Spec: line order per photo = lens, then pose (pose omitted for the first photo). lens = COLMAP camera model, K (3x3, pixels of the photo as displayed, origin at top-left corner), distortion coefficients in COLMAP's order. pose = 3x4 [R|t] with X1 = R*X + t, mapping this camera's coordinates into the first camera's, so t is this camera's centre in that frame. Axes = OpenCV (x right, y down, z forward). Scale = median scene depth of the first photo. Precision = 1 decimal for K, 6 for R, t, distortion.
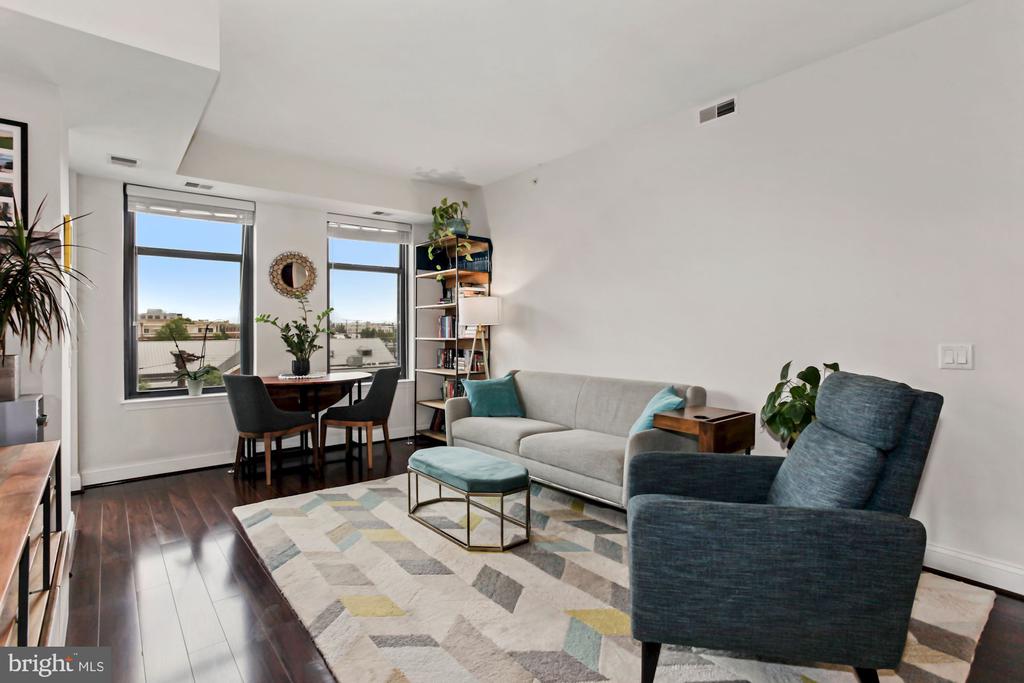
lens RADIAL K [[498.5, 0, 511.7], [0, 498.5, 330.0], [0, 0, 1]] dist [-0.048427, 0.029853]
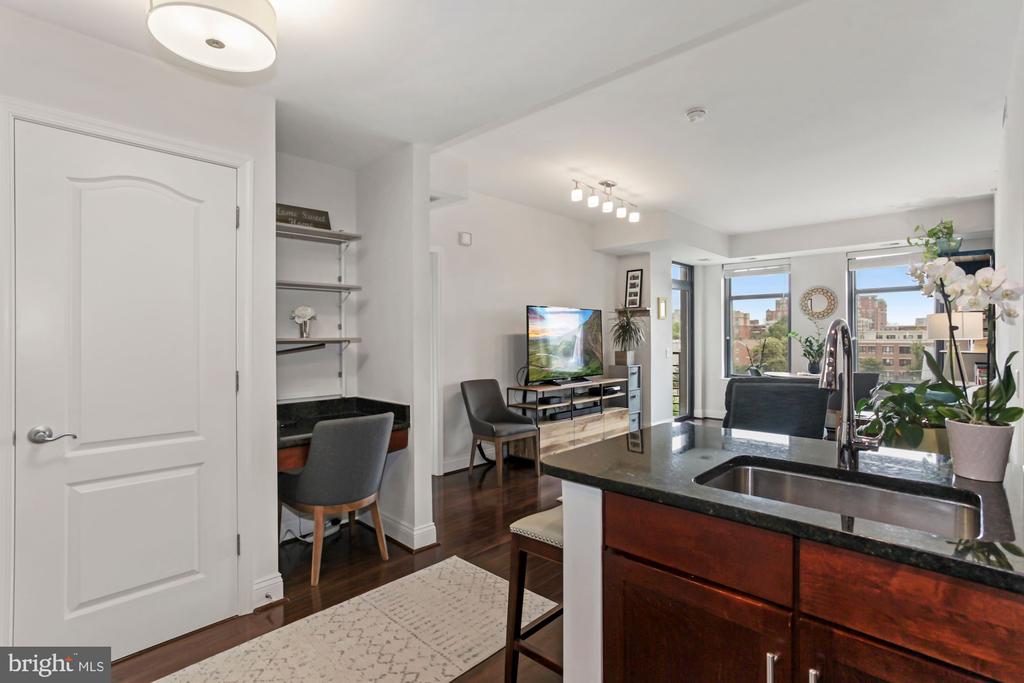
lens RADIAL K [[495.2, 0, 512.6], [0, 495.2, 339.0], [0, 0, 1]] dist [-0.048560, 0.030310]
pose [[0.114136, 0.007910, -0.993434, 0.830846], [0.002049, 0.999964, 0.008197, -0.021080], [0.993463, -0.002971, 0.114116, -0.029875]]
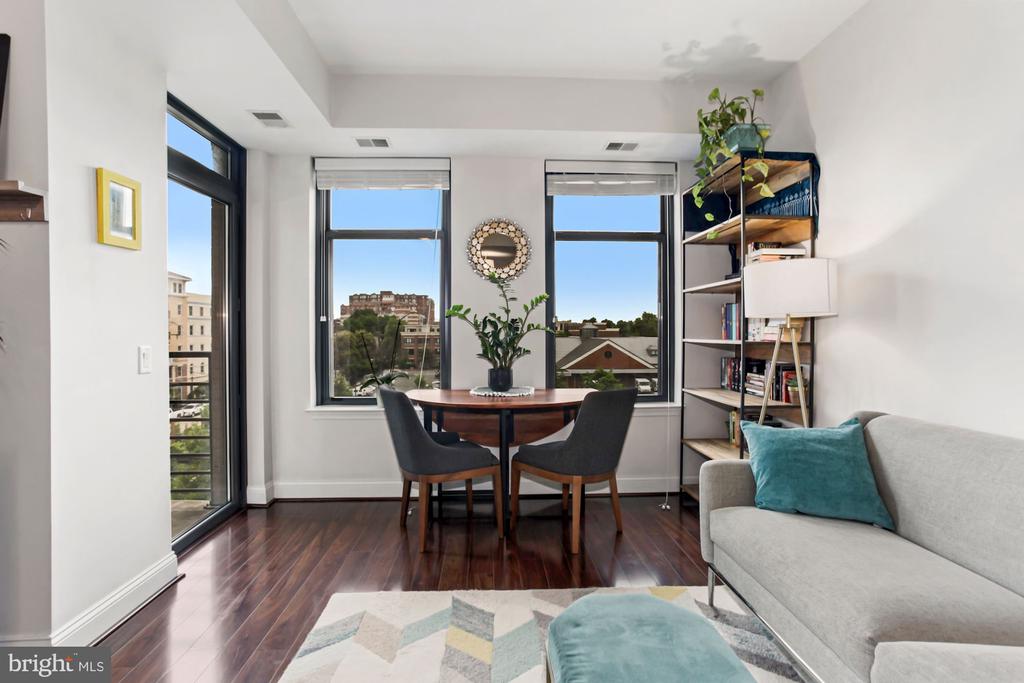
lens RADIAL K [[498.5, 0, 511.7], [0, 498.5, 330.0], [0, 0, 1]] dist [-0.048427, 0.029853]
pose [[0.798601, 0.002720, -0.601854, 0.014556], [-0.000986, 0.999994, 0.003211, 0.002825], [0.601860, -0.001971, 0.798599, 0.415670]]
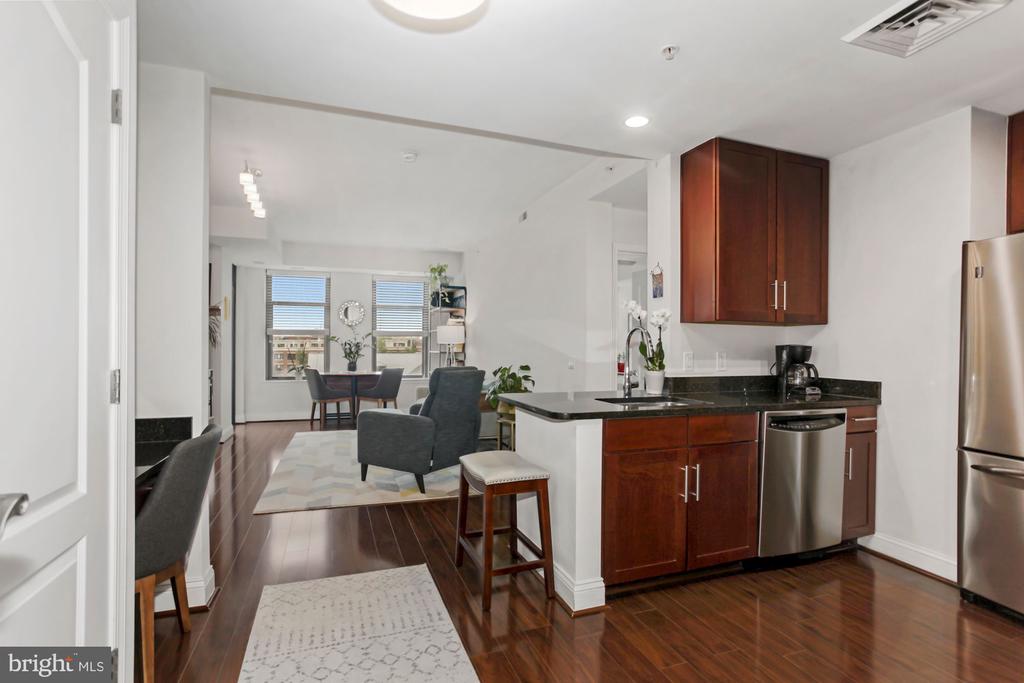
lens RADIAL K [[495.2, 0, 512.6], [0, 495.2, 339.0], [0, 0, 1]] dist [-0.048560, 0.030310]
pose [[0.942120, 0.004888, -0.335241, 0.644478], [-0.010126, 0.999852, -0.013879, -0.003833], [0.335123, 0.016470, 0.942030, -0.415696]]
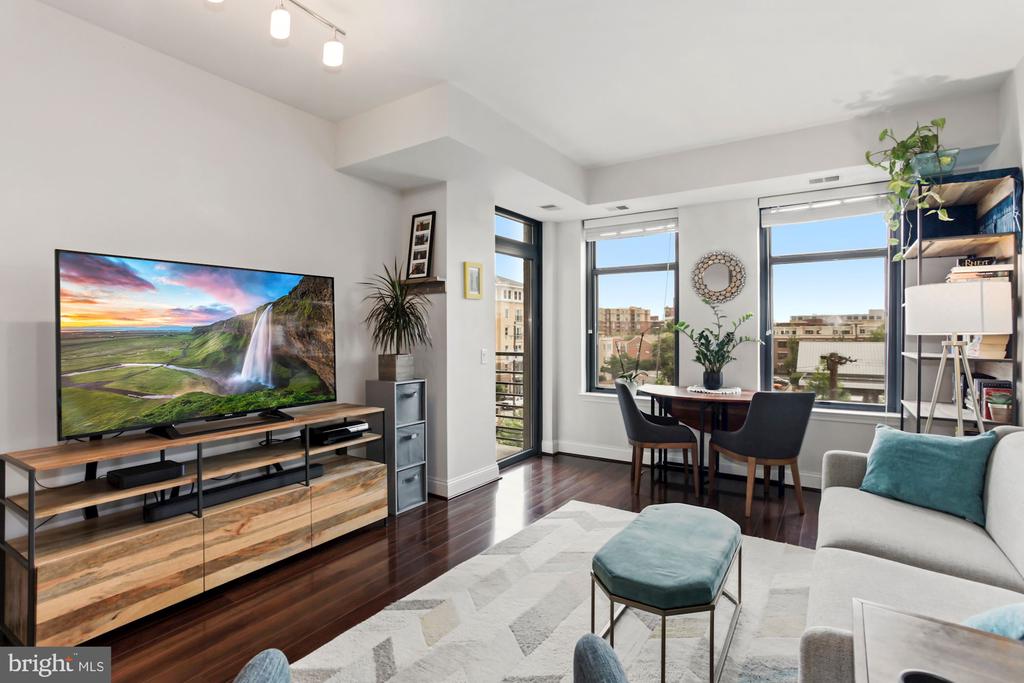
lens RADIAL K [[498.5, 0, 511.7], [0, 498.5, 330.0], [0, 0, 1]] dist [-0.048427, 0.029853]
pose [[0.287722, 0.001056, -0.957713, 0.310697], [-0.001470, 0.999999, 0.000661, -0.014619], [0.957713, 0.001218, 0.287723, 0.369707]]
